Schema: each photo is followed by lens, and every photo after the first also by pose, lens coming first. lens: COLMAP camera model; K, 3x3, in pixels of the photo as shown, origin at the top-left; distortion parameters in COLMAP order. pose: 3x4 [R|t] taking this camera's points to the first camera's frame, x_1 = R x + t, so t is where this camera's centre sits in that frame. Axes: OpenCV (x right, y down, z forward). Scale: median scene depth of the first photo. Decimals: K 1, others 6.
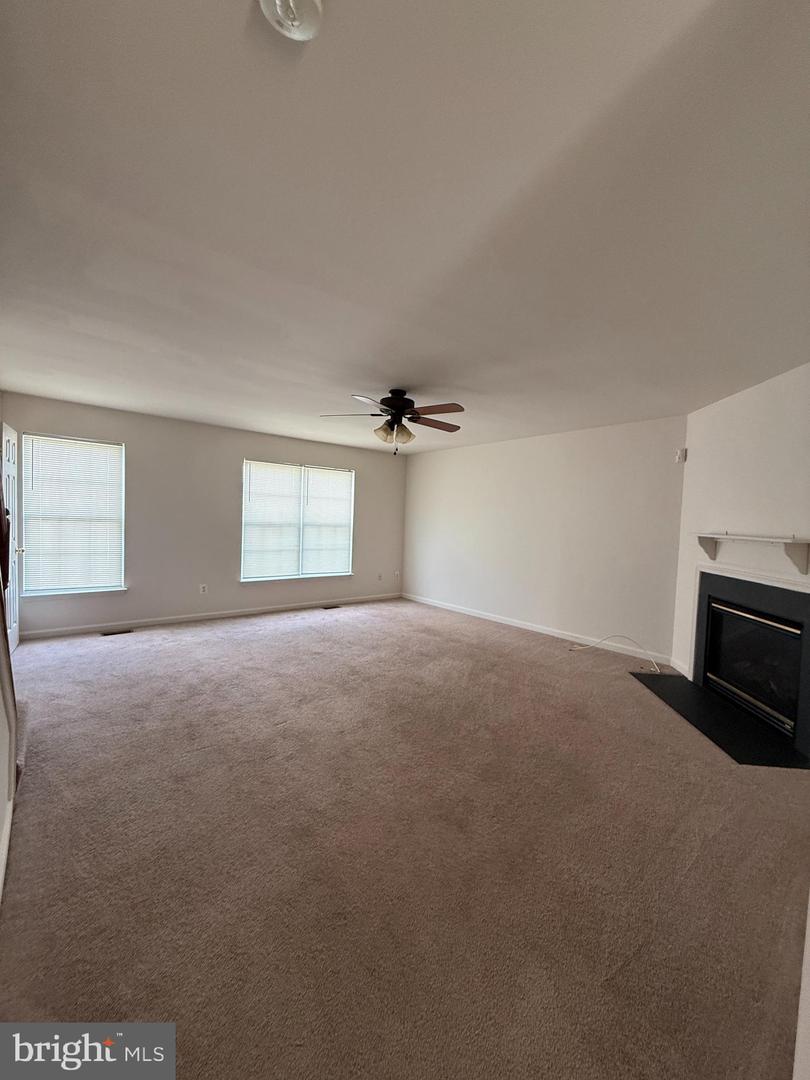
lens RADIAL K [[431.3, 0, 405.0], [0, 431.3, 540.0], [0, 0, 1]] dist [0.000684, -0.000147]
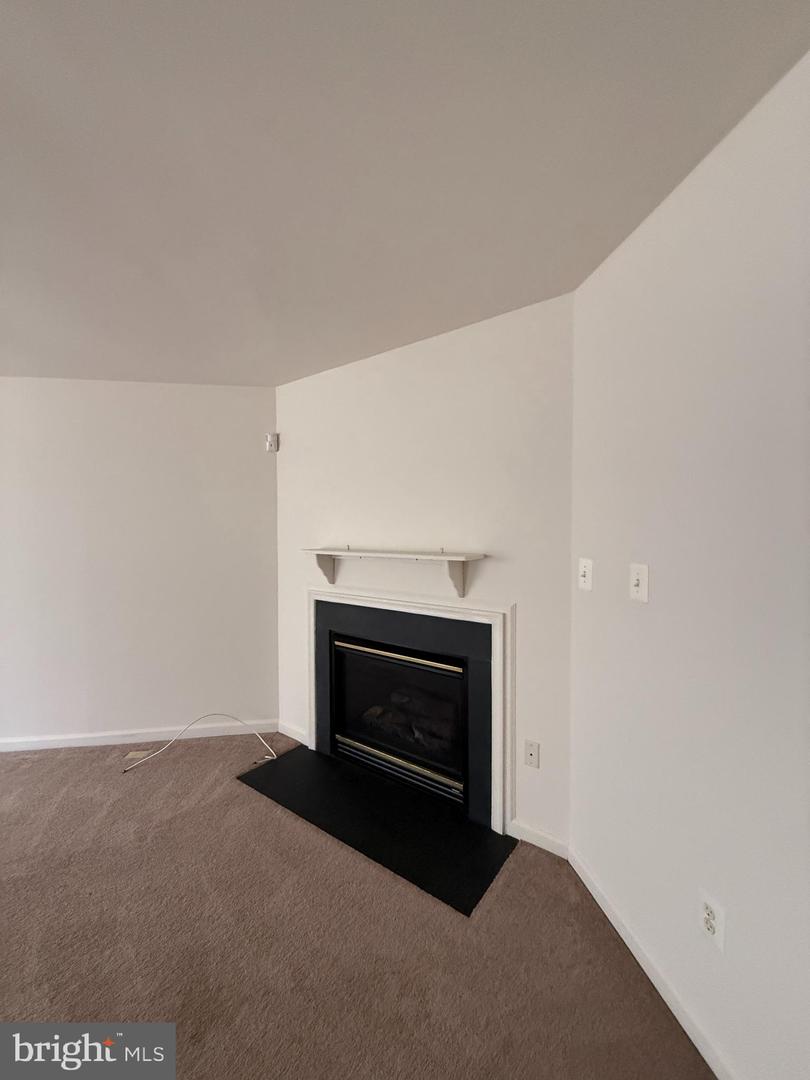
lens RADIAL K [[431.3, 0, 405.0], [0, 431.3, 540.0], [0, 0, 1]] dist [0.000684, -0.000147]
pose [[0.522903, -0.054418, 0.850653, 0.145440], [0.066340, 0.997531, 0.023034, -0.037287], [-0.849807, 0.044387, 0.525222, 0.485729]]
